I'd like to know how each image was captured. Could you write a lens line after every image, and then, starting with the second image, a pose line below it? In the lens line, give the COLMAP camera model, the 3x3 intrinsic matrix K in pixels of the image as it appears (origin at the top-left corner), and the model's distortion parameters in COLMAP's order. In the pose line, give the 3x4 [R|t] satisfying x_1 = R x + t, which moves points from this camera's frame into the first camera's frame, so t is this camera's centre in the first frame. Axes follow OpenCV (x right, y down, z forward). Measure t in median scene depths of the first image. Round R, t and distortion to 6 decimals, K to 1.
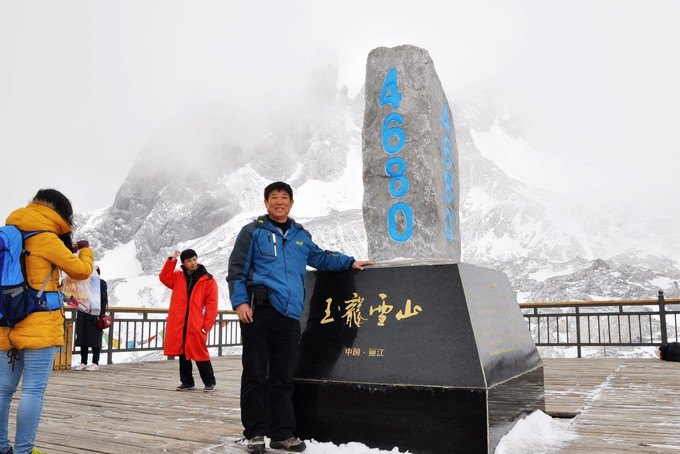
lens RADIAL K [[554.8, 0, 340.0], [0, 554.8, 227.0], [0, 0, 1]] dist [-0.134794, 0.134078]
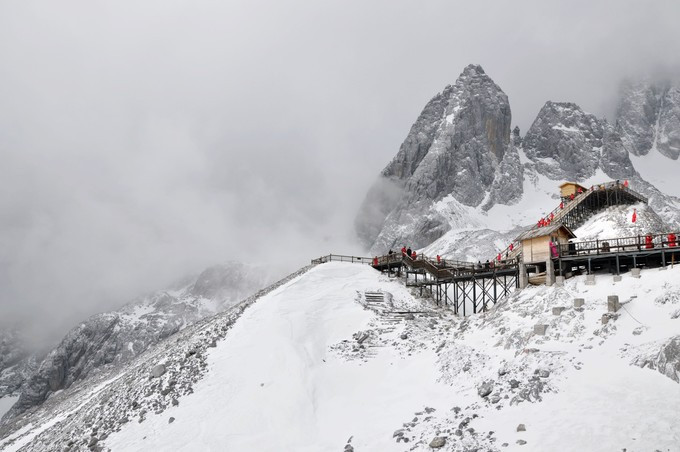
lens RADIAL K [[554.8, 0, 340.0], [0, 554.8, 226.0], [0, 0, 1]] dist [-0.134794, 0.134078]
pose [[0.961366, -0.038913, -0.272508, -0.064296], [0.023623, 0.997969, -0.059167, 0.036400], [0.274257, 0.050444, 0.960332, -0.363804]]
